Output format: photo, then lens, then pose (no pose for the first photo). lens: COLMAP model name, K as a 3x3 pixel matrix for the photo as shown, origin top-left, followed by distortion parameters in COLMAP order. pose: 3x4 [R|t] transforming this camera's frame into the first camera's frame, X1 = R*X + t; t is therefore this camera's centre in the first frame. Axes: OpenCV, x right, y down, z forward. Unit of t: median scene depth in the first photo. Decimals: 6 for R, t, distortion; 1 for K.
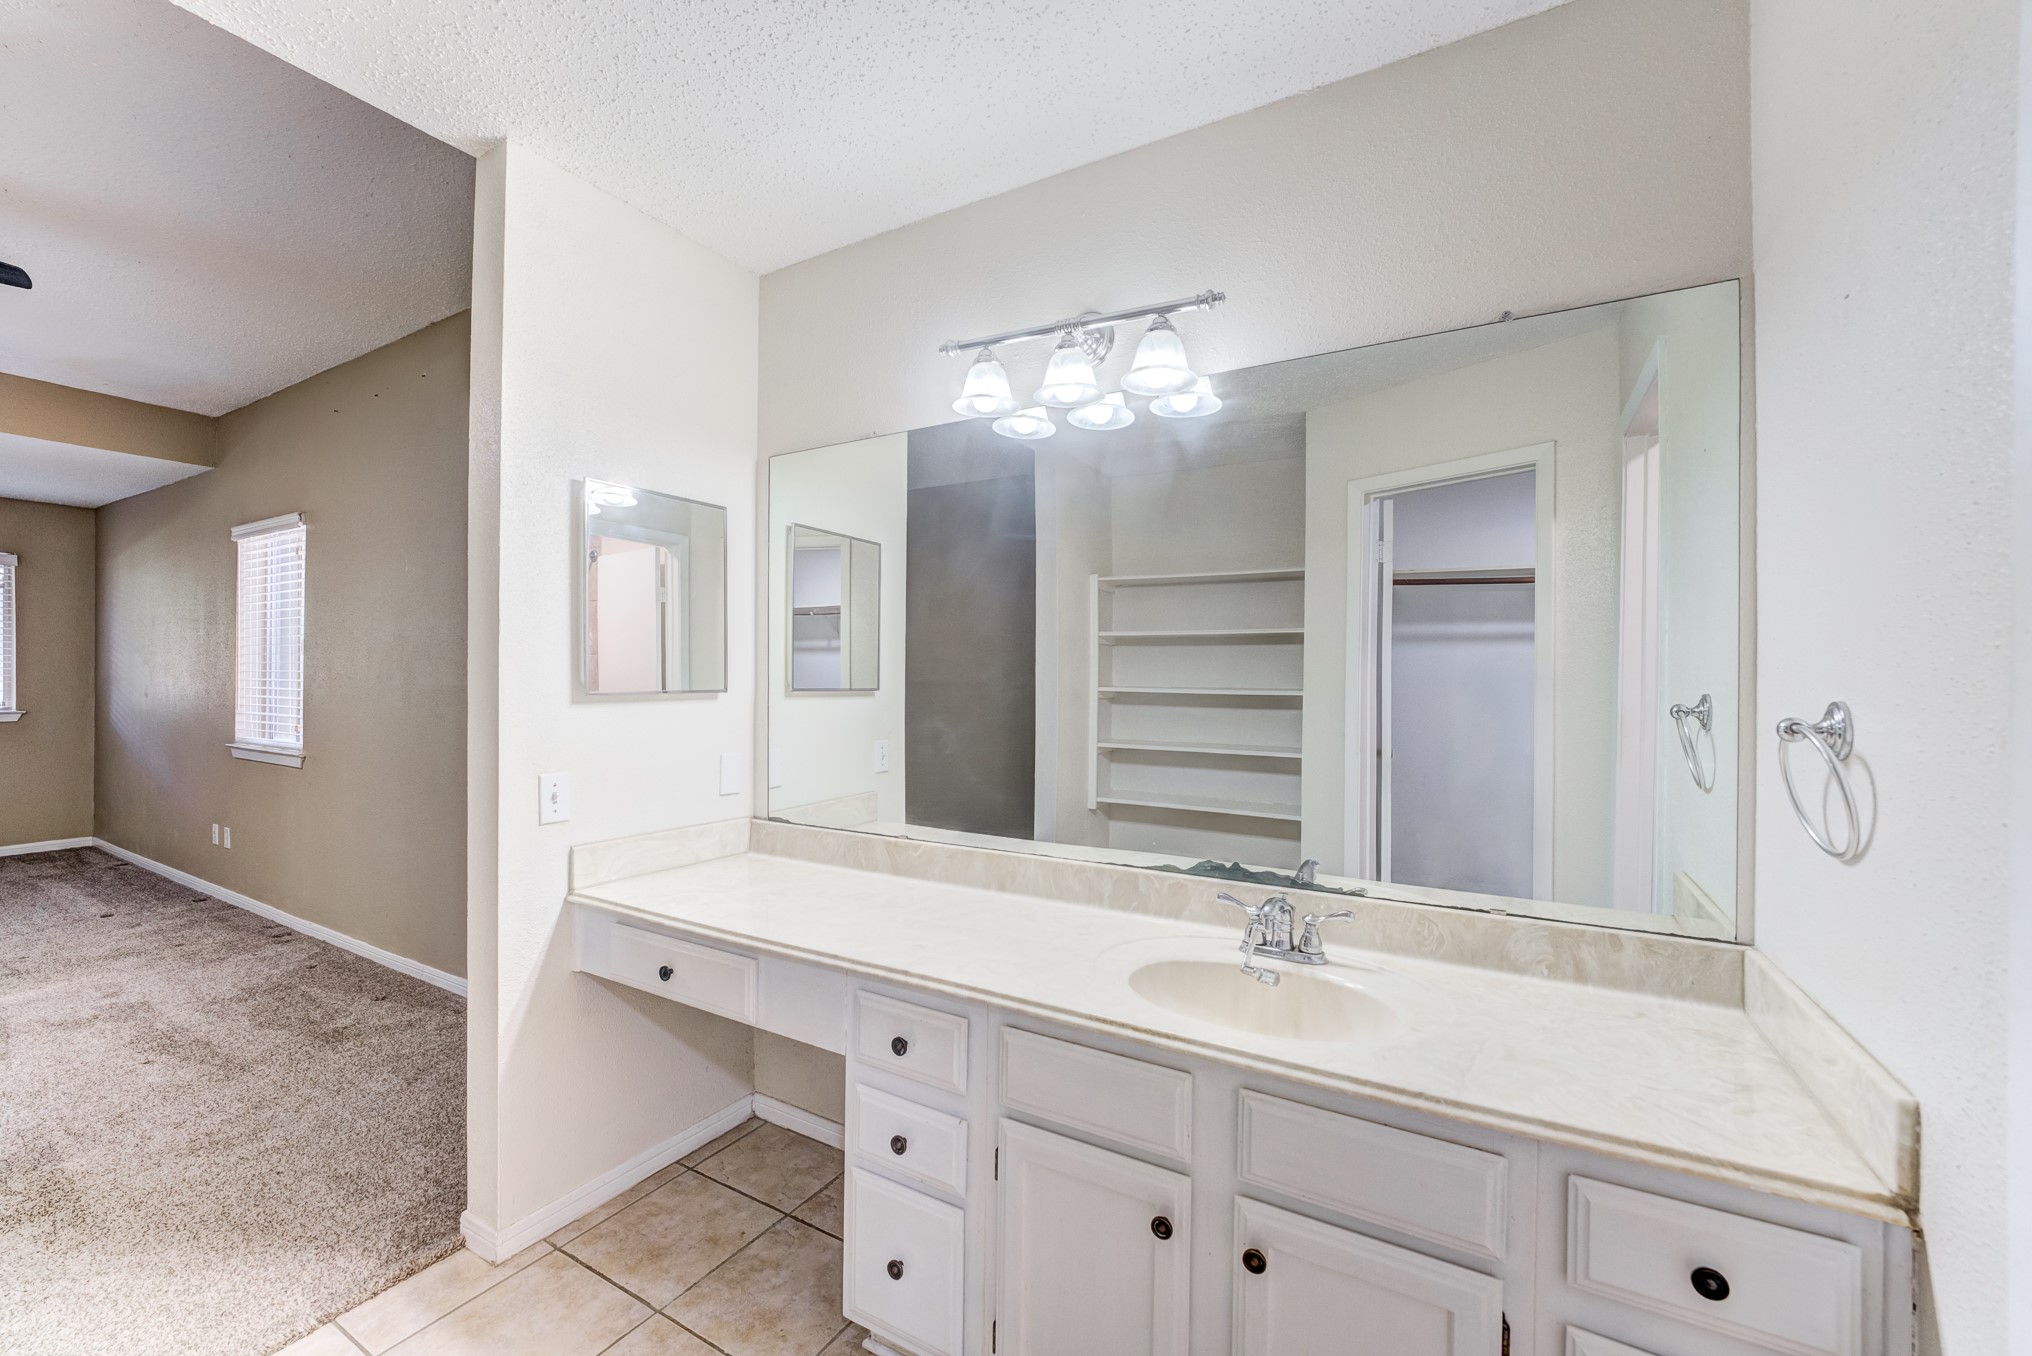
lens RADIAL K [[826.7, 0, 1030.8], [0, 826.7, 684.4], [0, 0, 1]] dist [-0.012922, 0.001025]
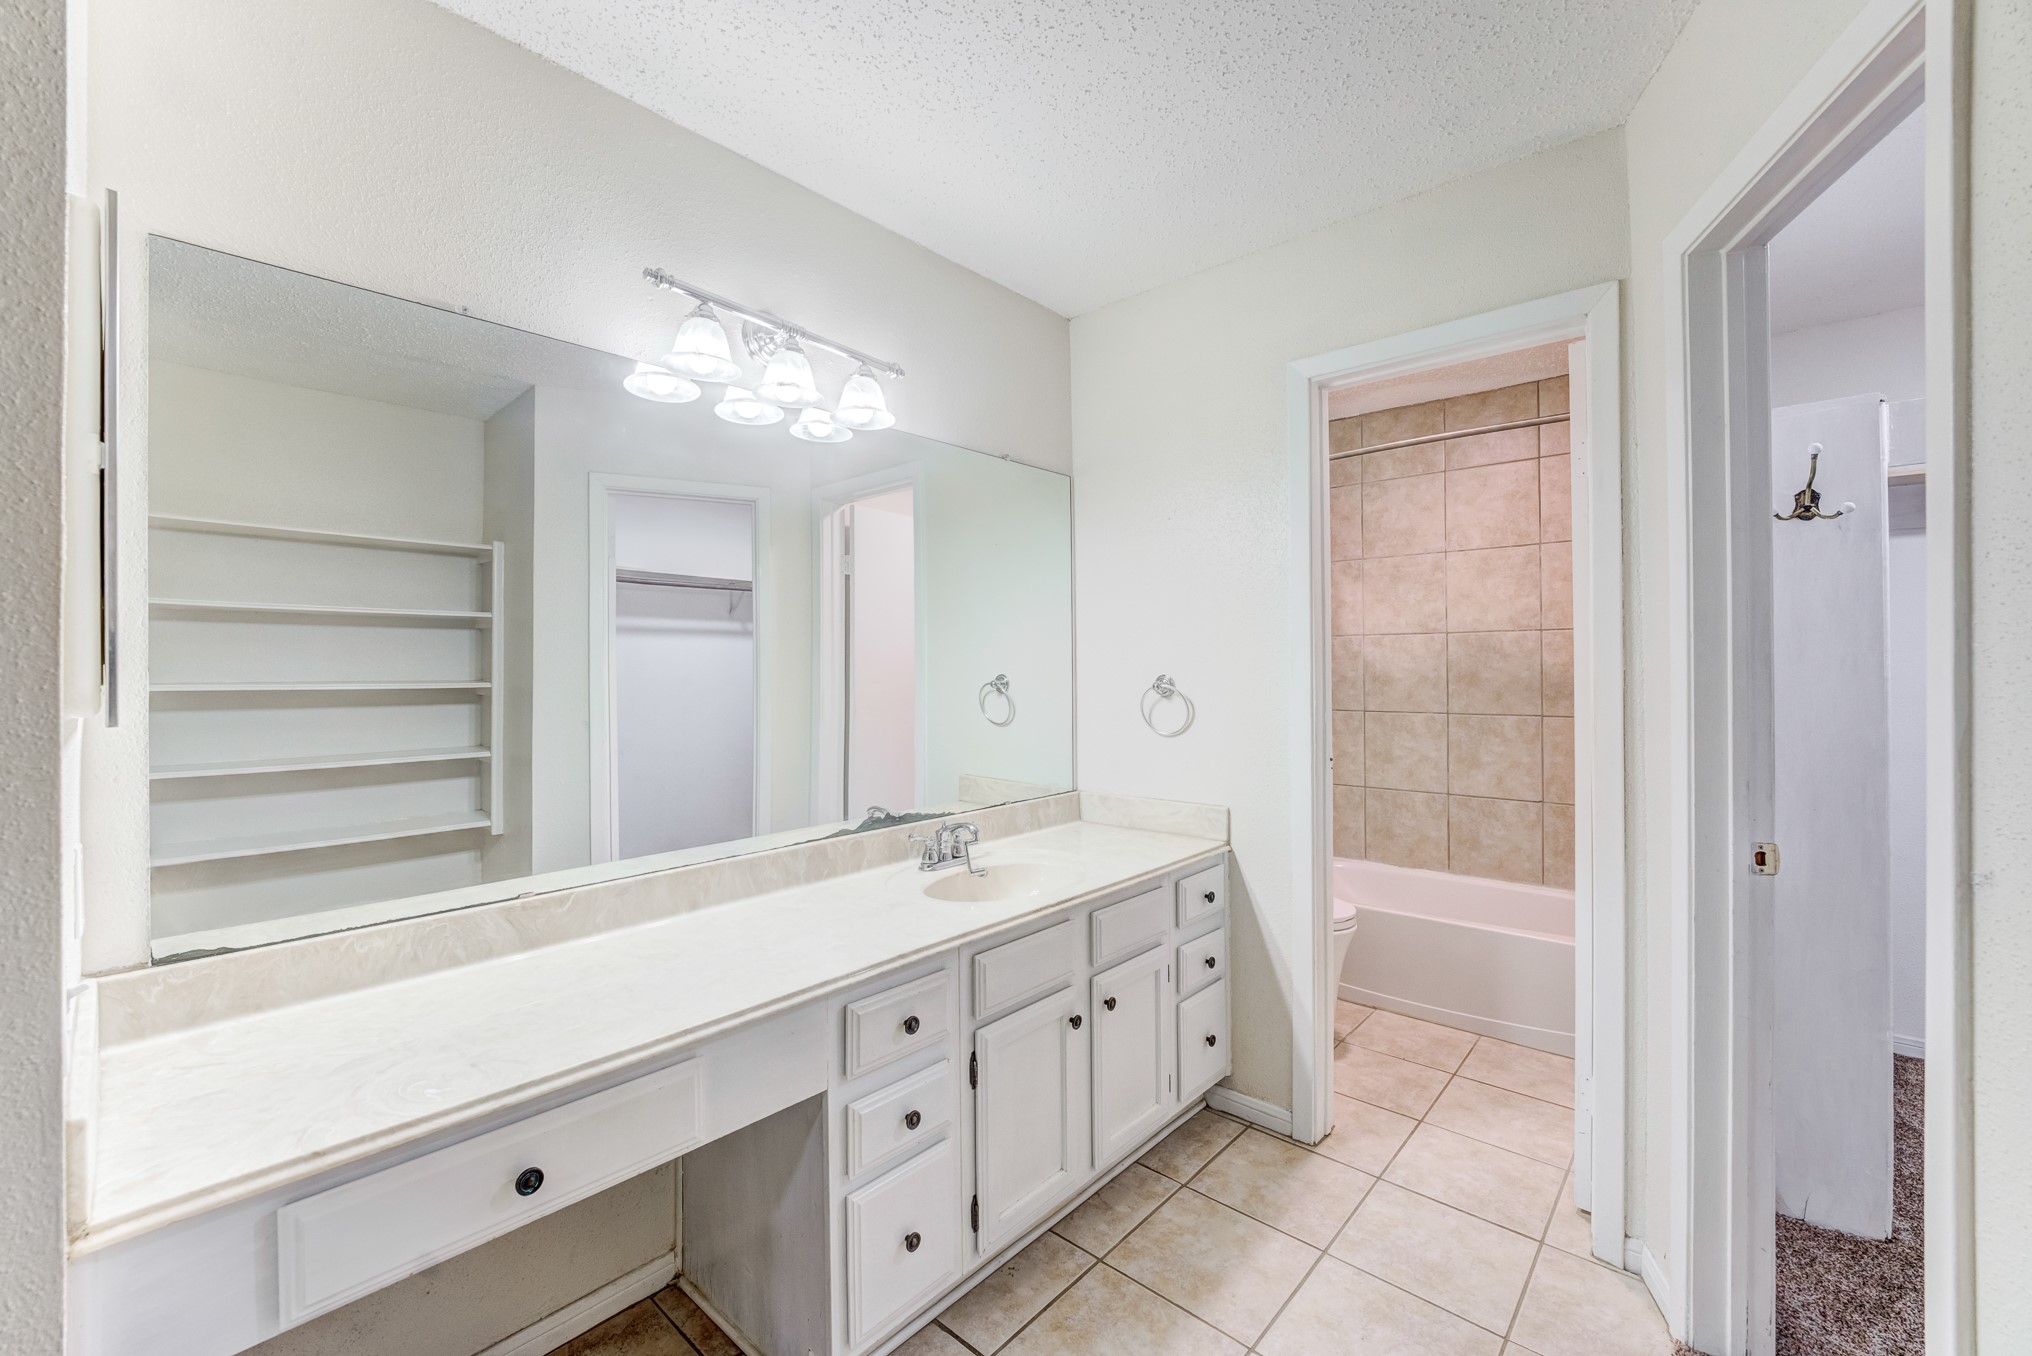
lens RADIAL K [[826.7, 0, 1023.9], [0, 826.7, 660.5], [0, 0, 1]] dist [-0.012922, 0.001025]
pose [[0.194598, -0.002400, 0.980880, -0.928535], [0.013382, 0.999910, -0.000208, -0.015339], [-0.980792, 0.013166, 0.194613, 0.525654]]
